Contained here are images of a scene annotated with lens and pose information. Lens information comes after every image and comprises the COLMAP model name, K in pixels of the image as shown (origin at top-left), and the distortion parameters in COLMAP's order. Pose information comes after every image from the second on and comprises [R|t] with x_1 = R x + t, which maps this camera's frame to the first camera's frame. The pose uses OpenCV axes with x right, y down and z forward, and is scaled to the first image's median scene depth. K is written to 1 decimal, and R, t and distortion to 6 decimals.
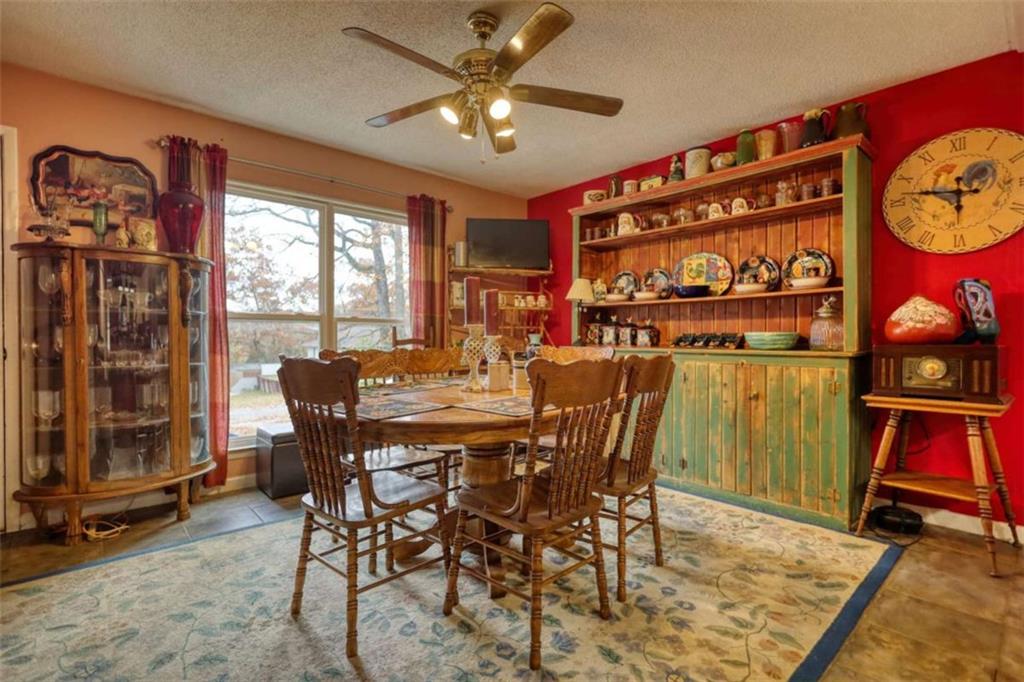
lens RADIAL K [[483.1, 0, 506.9], [0, 483.1, 340.6], [0, 0, 1]] dist [-0.000707, 0.001782]
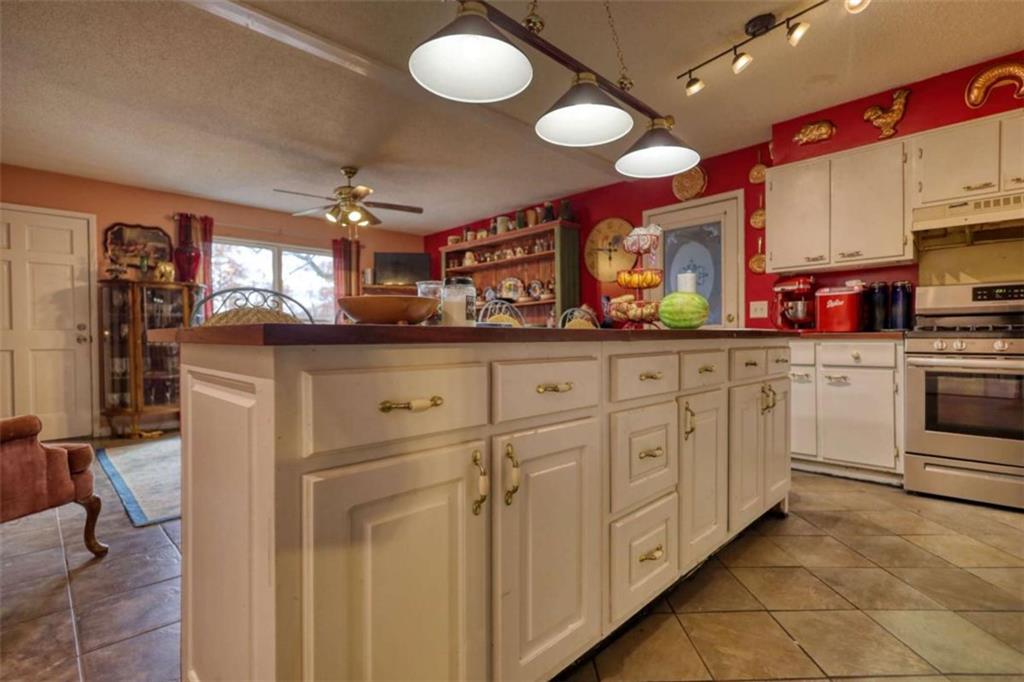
lens RADIAL K [[483.1, 0, 514.9], [0, 483.1, 343.4], [0, 0, 1]] dist [-0.000707, 0.001782]
pose [[0.998026, -0.010290, 0.061949, 0.410934], [0.010187, 0.999946, 0.001983, 0.052917], [-0.061966, -0.001348, 0.998077, -0.850275]]
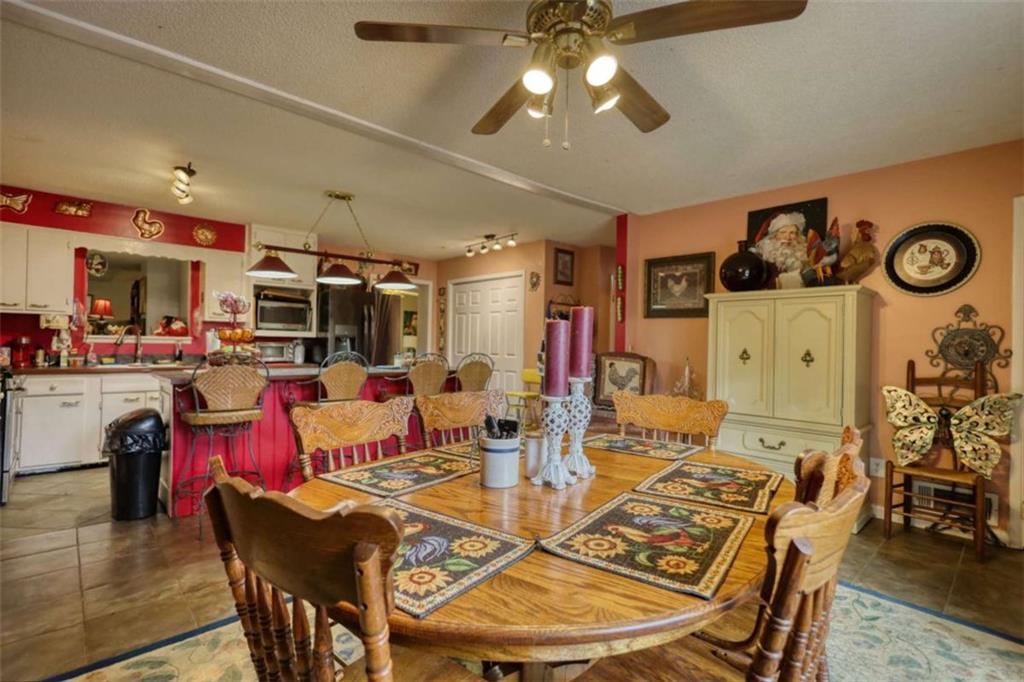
lens RADIAL K [[483.1, 0, 508.8], [0, 483.1, 344.1], [0, 0, 1]] dist [-0.000707, 0.001782]
pose [[-0.999543, -0.019696, -0.022943, 0.033911], [-0.019801, 0.999794, 0.004348, -0.065380], [0.022853, 0.004800, -0.999727, 1.381468]]
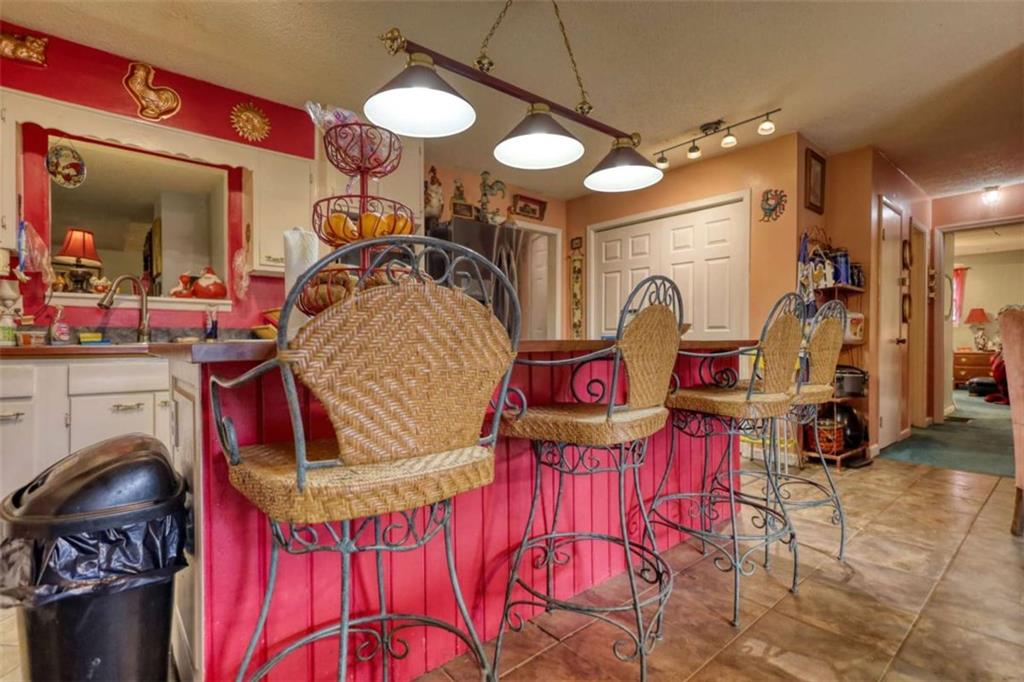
lens RADIAL K [[483.1, 0, 512.0], [0, 483.1, 345.5], [0, 0, 1]] dist [-0.000707, 0.001782]
pose [[-0.999853, -0.003058, 0.016874, 0.568820], [-0.002792, 0.999872, 0.015772, 0.029752], [-0.016920, 0.015722, -0.999733, 0.566607]]
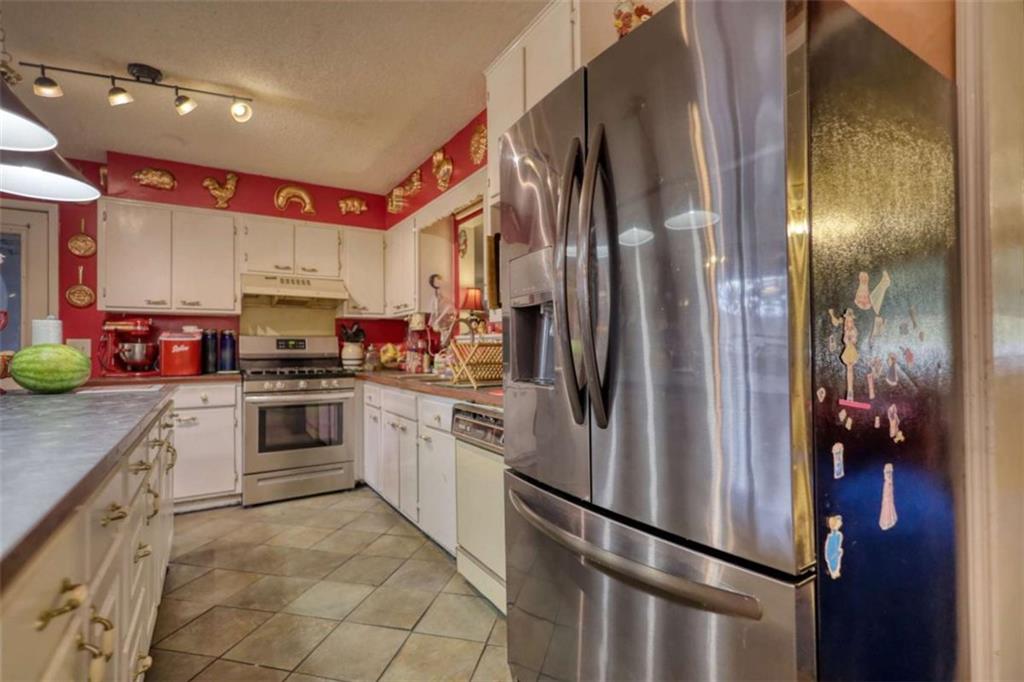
lens RADIAL K [[483.1, 0, 510.8], [0, 483.1, 340.7], [0, 0, 1]] dist [-0.000707, 0.001782]
pose [[0.169299, 0.014116, 0.985464, 0.178791], [0.014850, 0.999747, -0.016871, -0.020626], [-0.985453, 0.017490, 0.169047, -0.777878]]
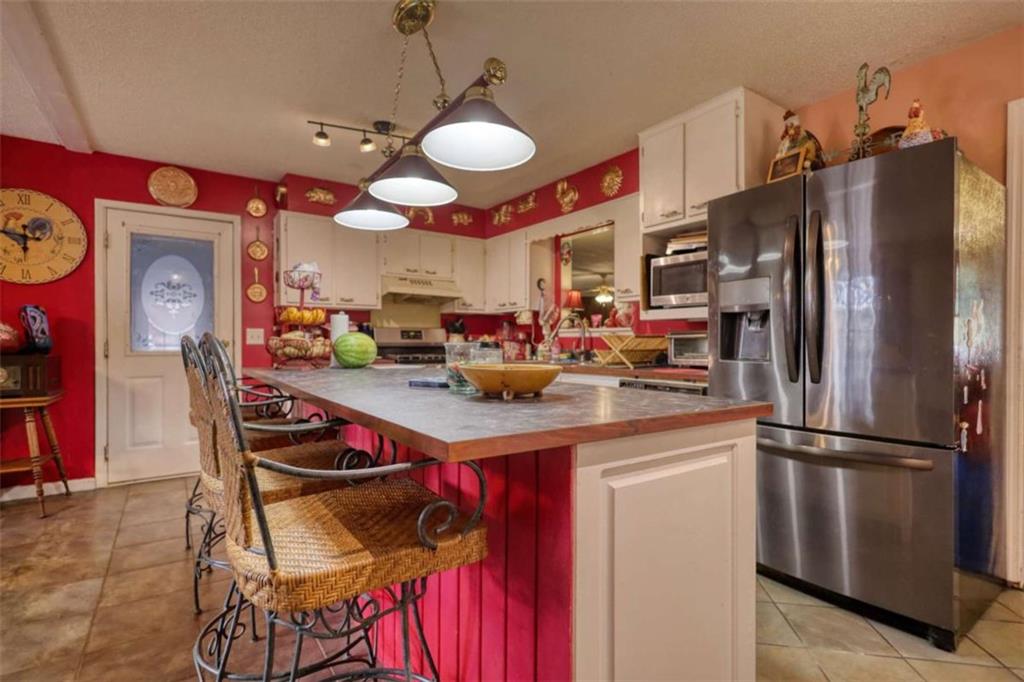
lens RADIAL K [[483.1, 0, 503.3], [0, 483.1, 344.1], [0, 0, 1]] dist [-0.000707, 0.001782]
pose [[0.122554, -0.005564, 0.992446, -0.183747], [0.005322, 0.999974, 0.004949, -0.018228], [-0.992448, 0.004676, 0.122581, -0.404298]]
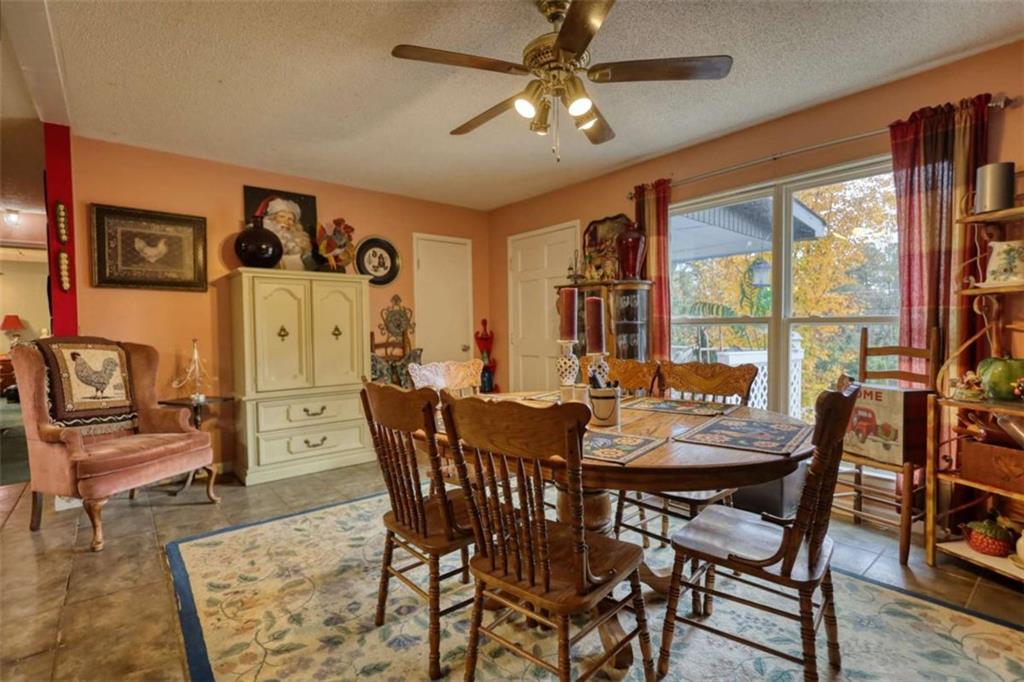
lens RADIAL K [[483.1, 0, 514.8], [0, 483.1, 343.2], [0, 0, 1]] dist [-0.000707, 0.001782]
pose [[-0.030002, 0.032960, -0.999006, 0.687669], [0.008310, 0.999430, 0.032724, -0.050563], [0.999515, -0.007320, -0.030259, 0.766764]]
